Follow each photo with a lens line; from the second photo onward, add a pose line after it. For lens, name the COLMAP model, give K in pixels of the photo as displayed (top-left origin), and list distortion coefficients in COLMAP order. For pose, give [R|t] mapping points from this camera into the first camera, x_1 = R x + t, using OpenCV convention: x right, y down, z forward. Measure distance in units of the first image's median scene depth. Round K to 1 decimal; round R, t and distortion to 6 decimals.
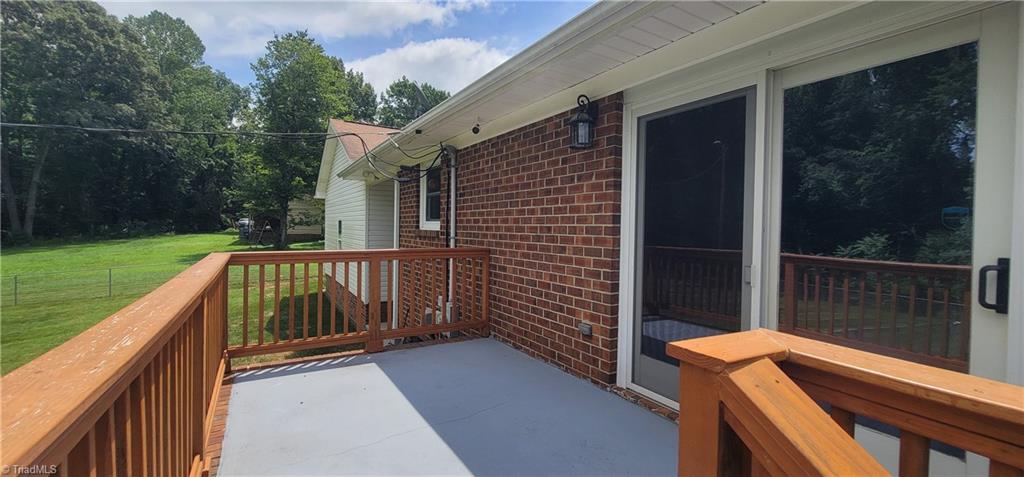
lens RADIAL K [[420.0, 0, 511.9], [0, 420.0, 233.4], [0, 0, 1]] dist [-0.002004, 0.000196]
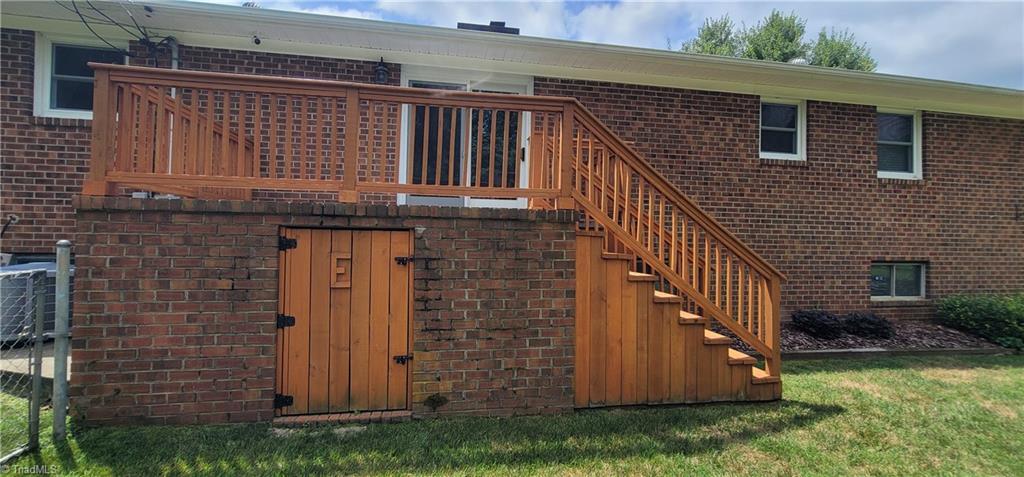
lens RADIAL K [[414.8, 0, 506.8], [0, 414.8, 232.8], [0, 0, 1]] dist [-0.001879, -0.000202]
pose [[0.360362, 0.004558, 0.932801, -0.064107], [0.002590, 0.999979, -0.005887, 0.021832], [-0.932809, 0.004537, 0.360343, -0.007665]]
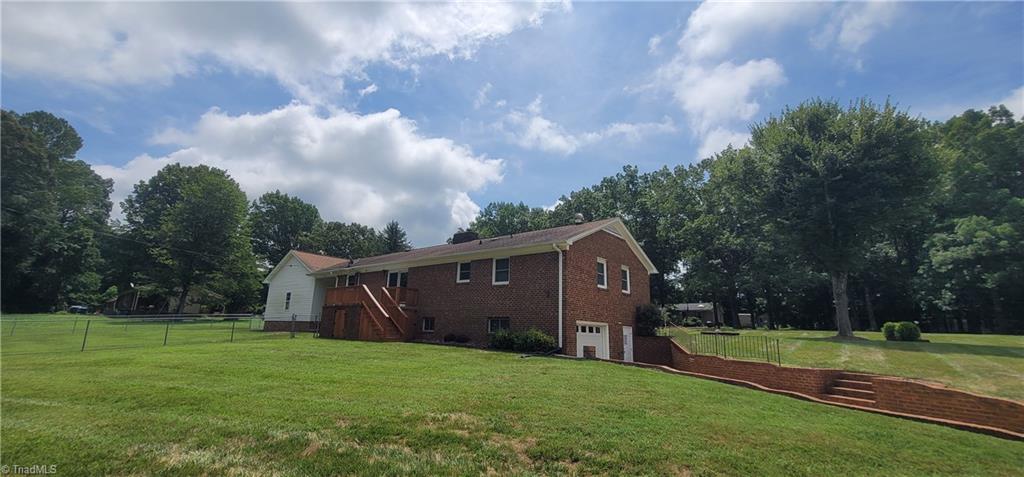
lens RADIAL K [[414.8, 0, 506.8], [0, 414.8, 232.8], [0, 0, 1]] dist [-0.001879, -0.000202]
pose [[0.940730, 0.086745, 0.327874, -0.012982], [-0.005944, 0.970807, -0.239789, 0.041653], [-0.339103, 0.223628, 0.913783, -0.345236]]
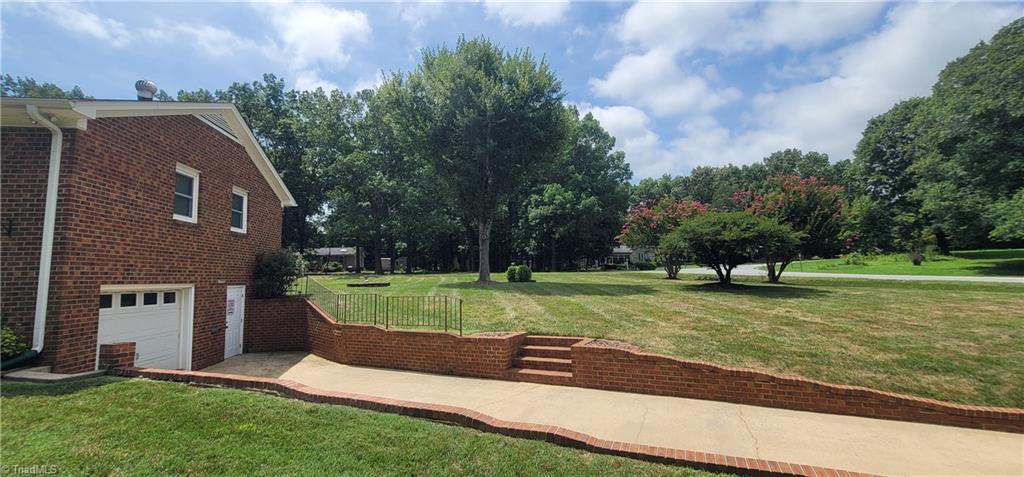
lens RADIAL K [[420.0, 0, 511.9], [0, 420.0, 233.4], [0, 0, 1]] dist [-0.002004, 0.000196]
pose [[0.396431, 0.064958, 0.915764, 0.053087], [0.044867, 0.994931, -0.089996, 0.033651], [-0.916968, 0.076765, 0.391507, -0.268930]]
